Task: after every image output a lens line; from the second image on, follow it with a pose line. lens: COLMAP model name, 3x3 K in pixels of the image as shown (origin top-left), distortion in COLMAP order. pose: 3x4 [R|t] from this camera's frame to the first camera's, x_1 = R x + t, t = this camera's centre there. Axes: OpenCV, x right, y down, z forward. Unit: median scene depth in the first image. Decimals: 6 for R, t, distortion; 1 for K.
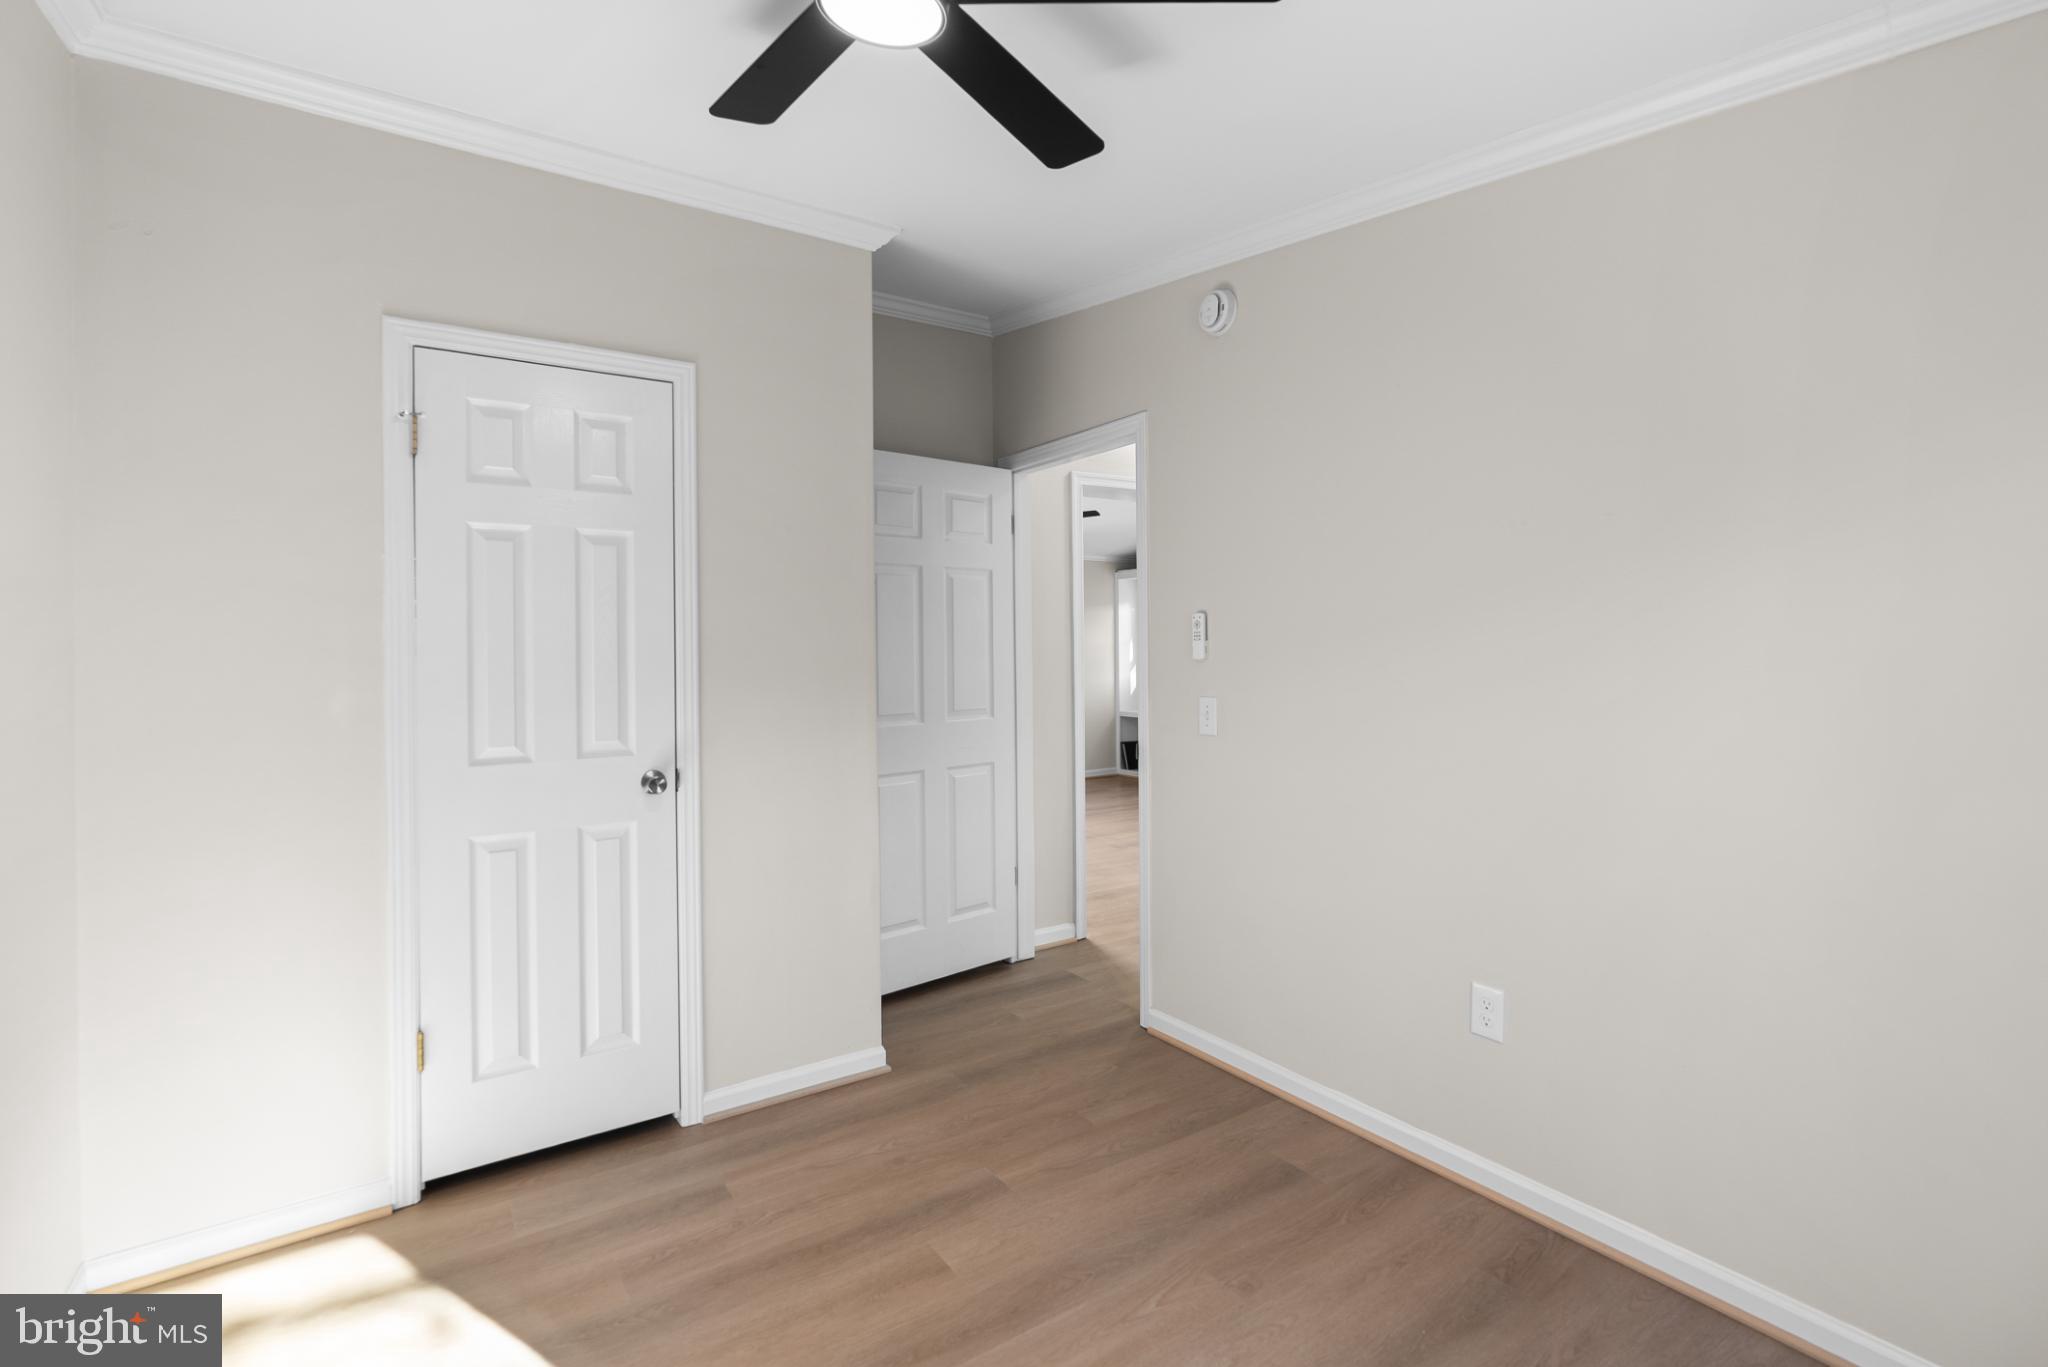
lens RADIAL K [[946.5, 0, 1029.4], [0, 946.5, 653.9], [0, 0, 1]] dist [-0.004242, 0.000513]
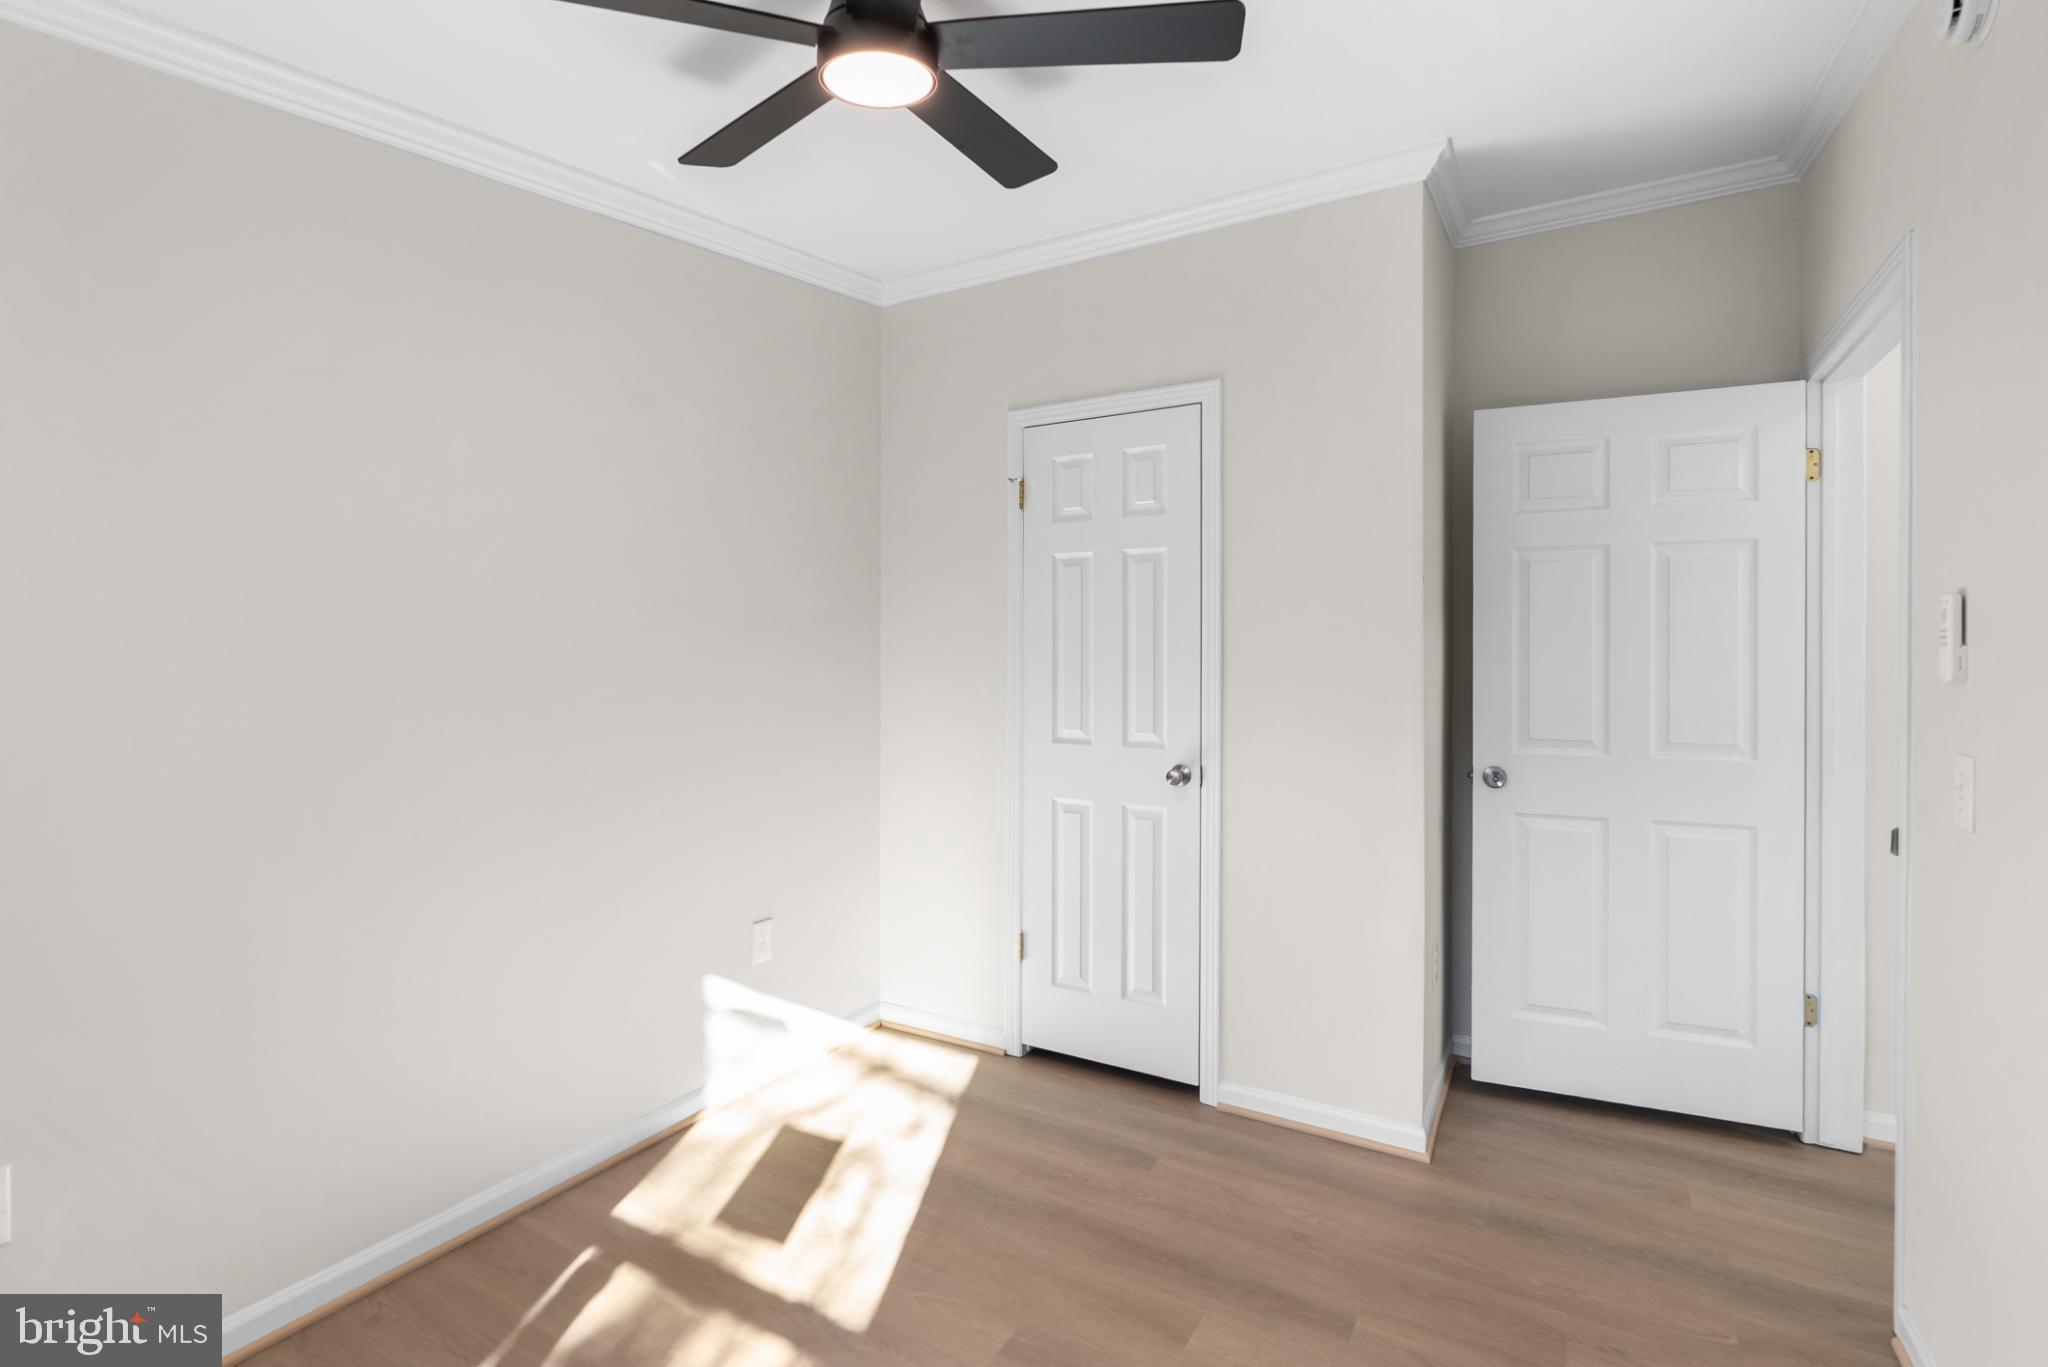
lens RADIAL K [[944.5, 0, 1021.2], [0, 944.5, 664.0], [0, 0, 1]] dist [-0.010630, 0.000662]
pose [[0.421633, 0.022032, -0.906499, 0.516665], [-0.010290, 0.999757, 0.019512, -0.012567], [0.906708, 0.001101, 0.421758, 0.379717]]
